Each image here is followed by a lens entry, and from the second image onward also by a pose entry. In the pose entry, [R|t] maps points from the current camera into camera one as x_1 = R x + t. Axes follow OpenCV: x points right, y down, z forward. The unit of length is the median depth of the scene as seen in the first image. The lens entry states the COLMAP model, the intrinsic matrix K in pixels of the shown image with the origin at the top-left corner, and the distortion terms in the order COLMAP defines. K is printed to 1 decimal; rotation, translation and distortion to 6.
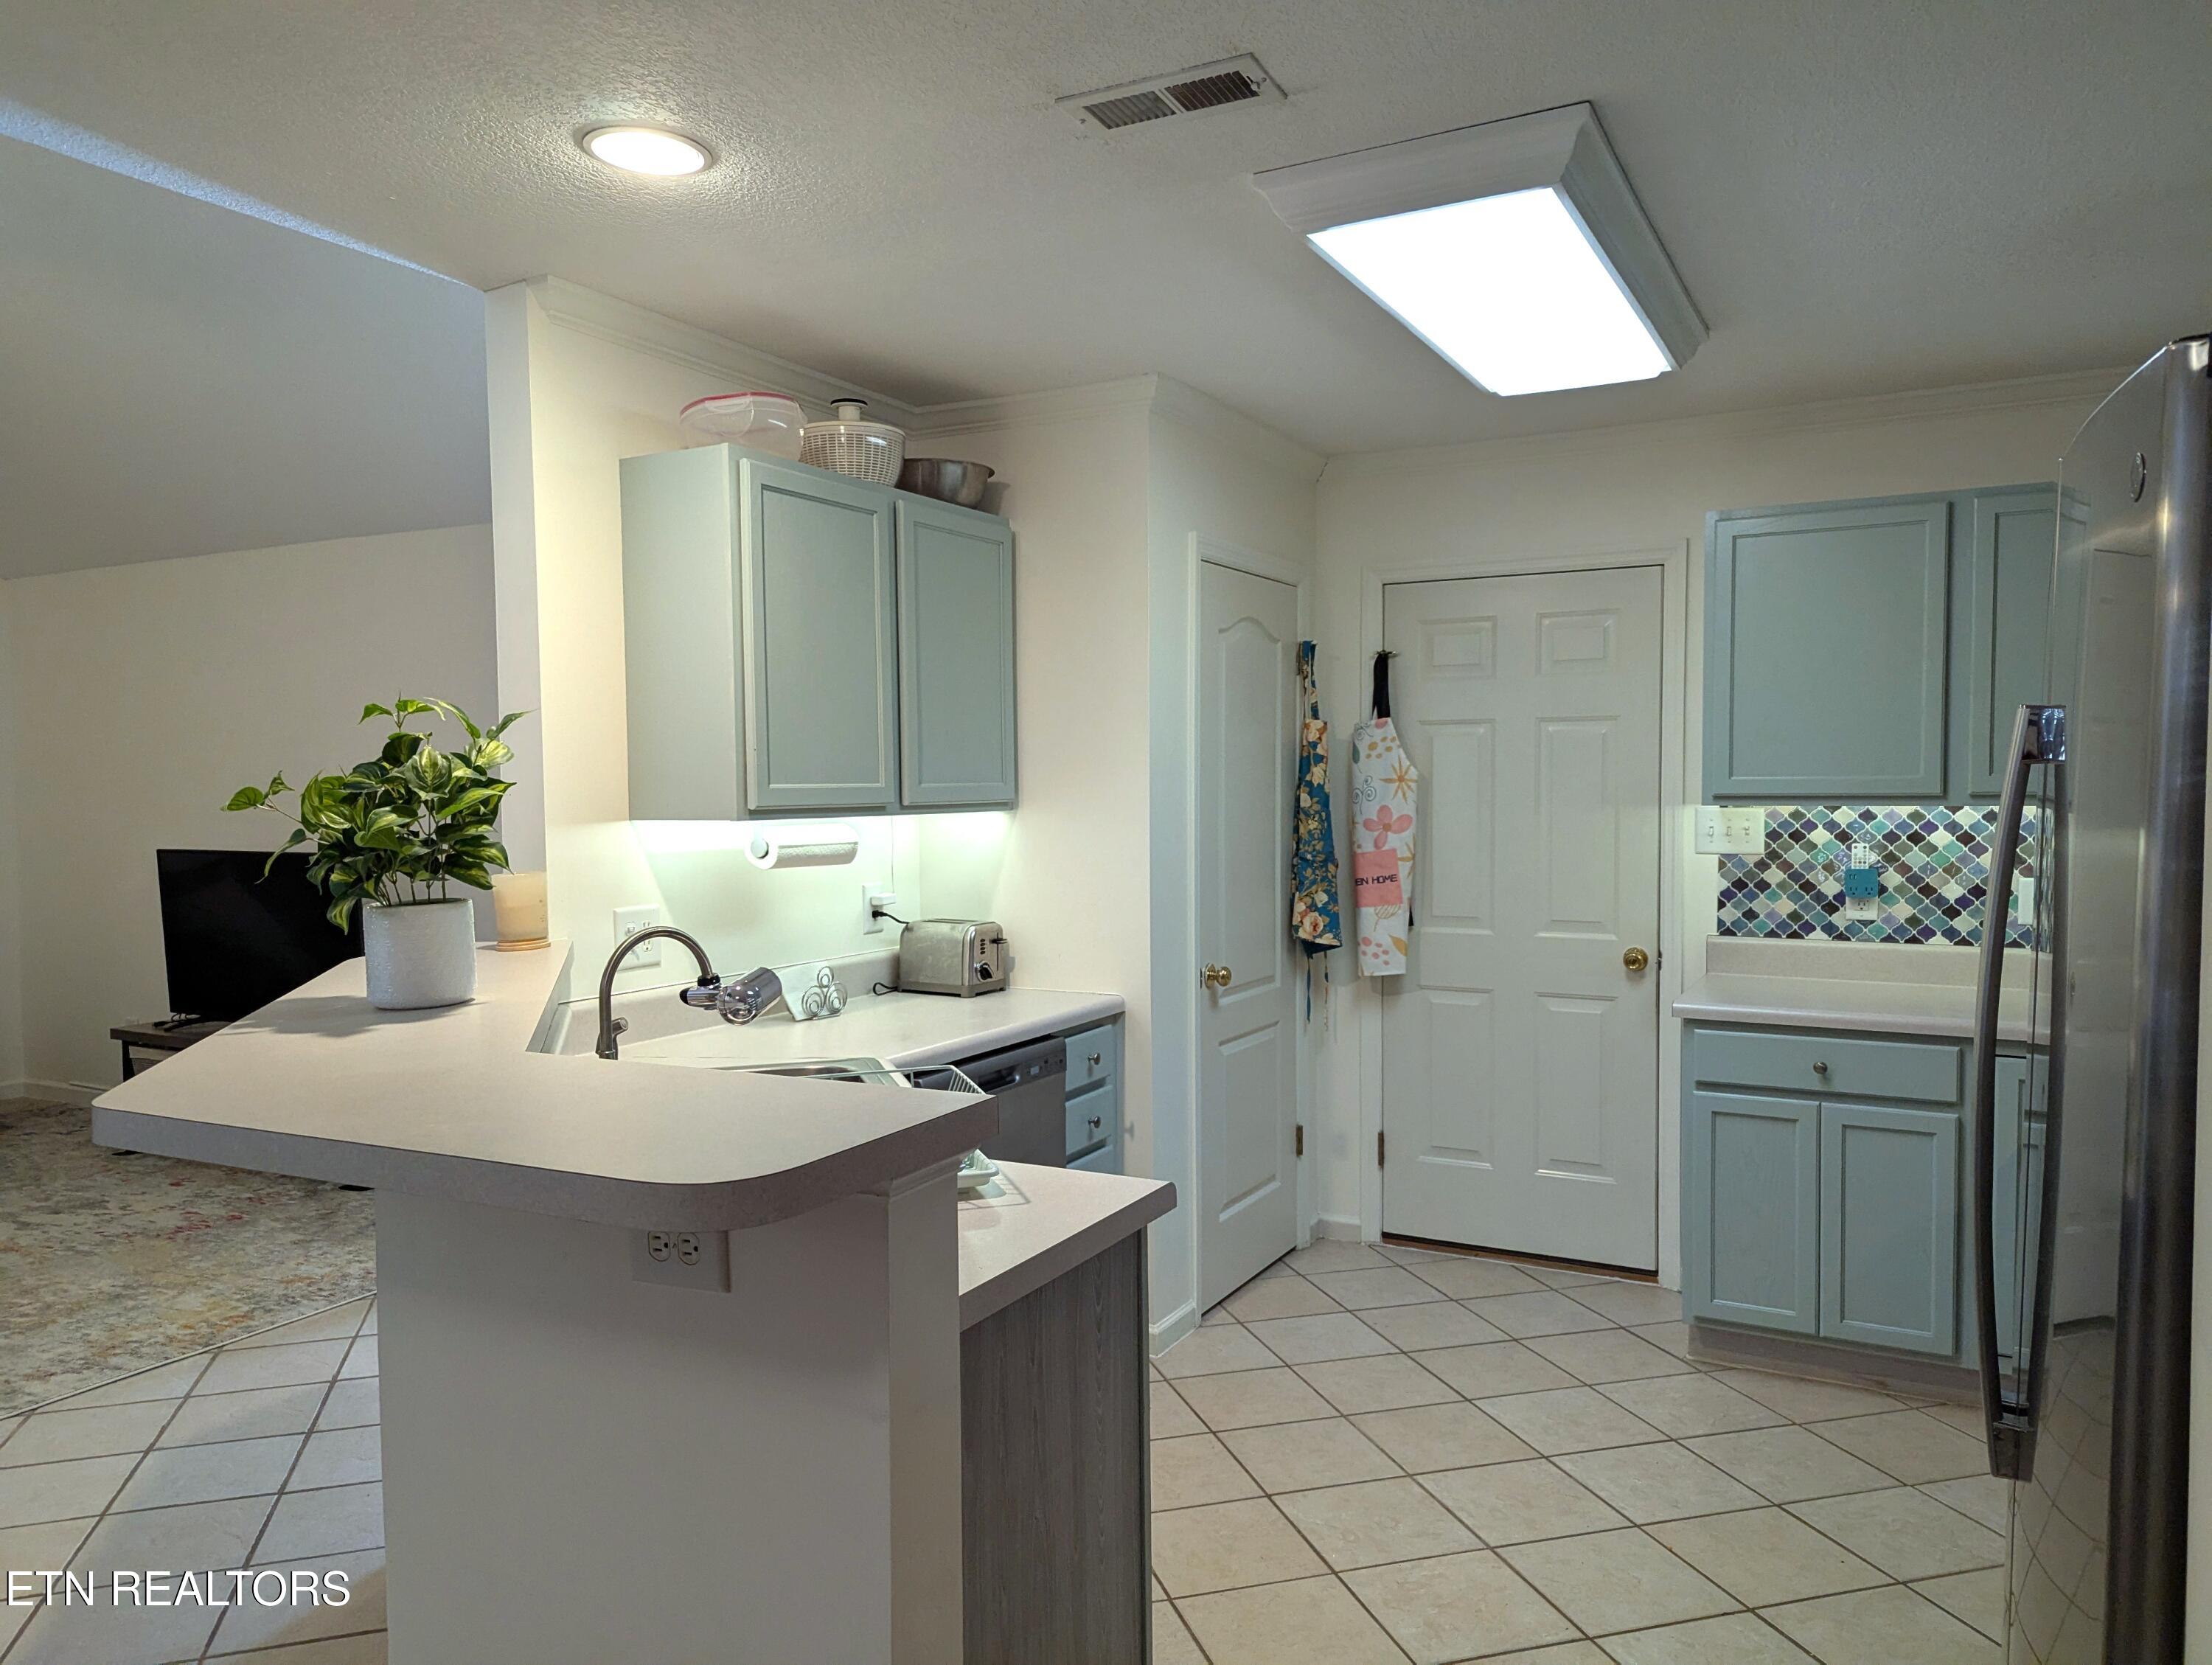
lens RADIAL K [[1553.3, 0, 1100.9], [0, 1553.3, 824.5], [0, 0, 1]] dist [0.066501, -0.053028]
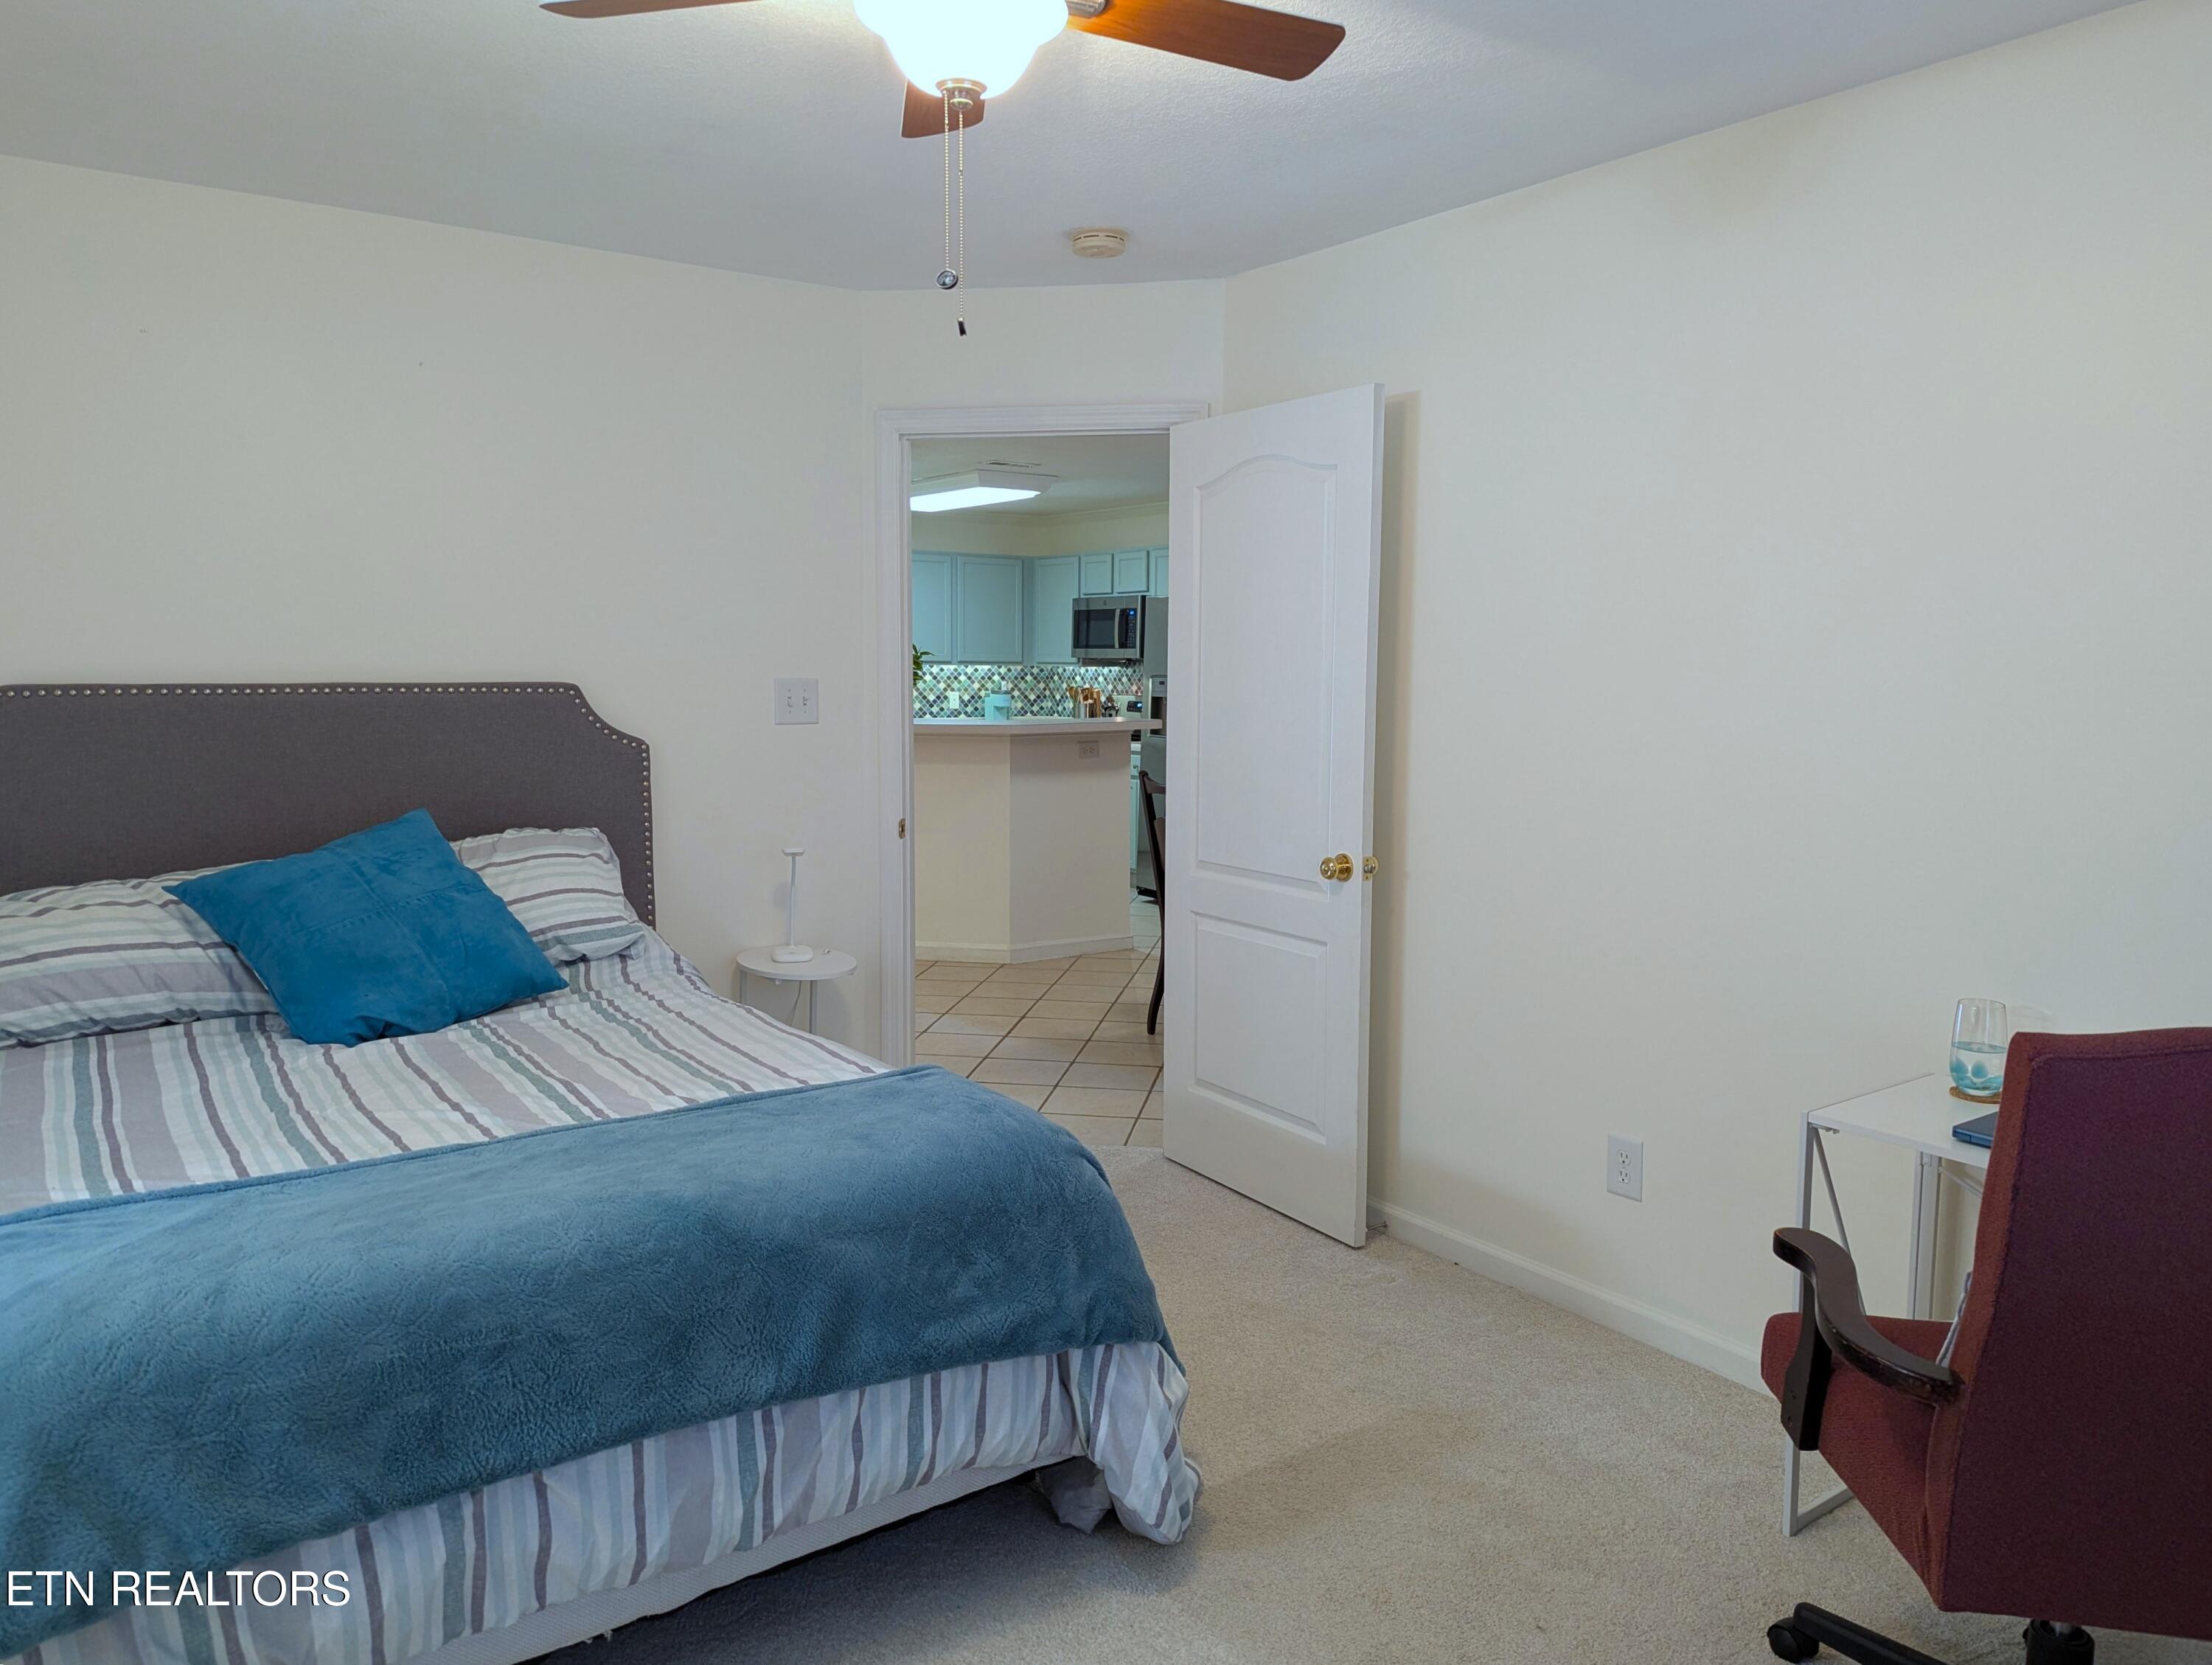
lens RADIAL K [[1553.3, 0, 1100.9], [0, 1553.3, 824.5], [0, 0, 1]] dist [0.066501, -0.053028]
pose [[0.447457, -0.085104, 0.890247, -1.583695], [0.013699, 0.995997, 0.088327, 0.024930], [-0.894201, -0.027327, 0.446832, -0.391497]]
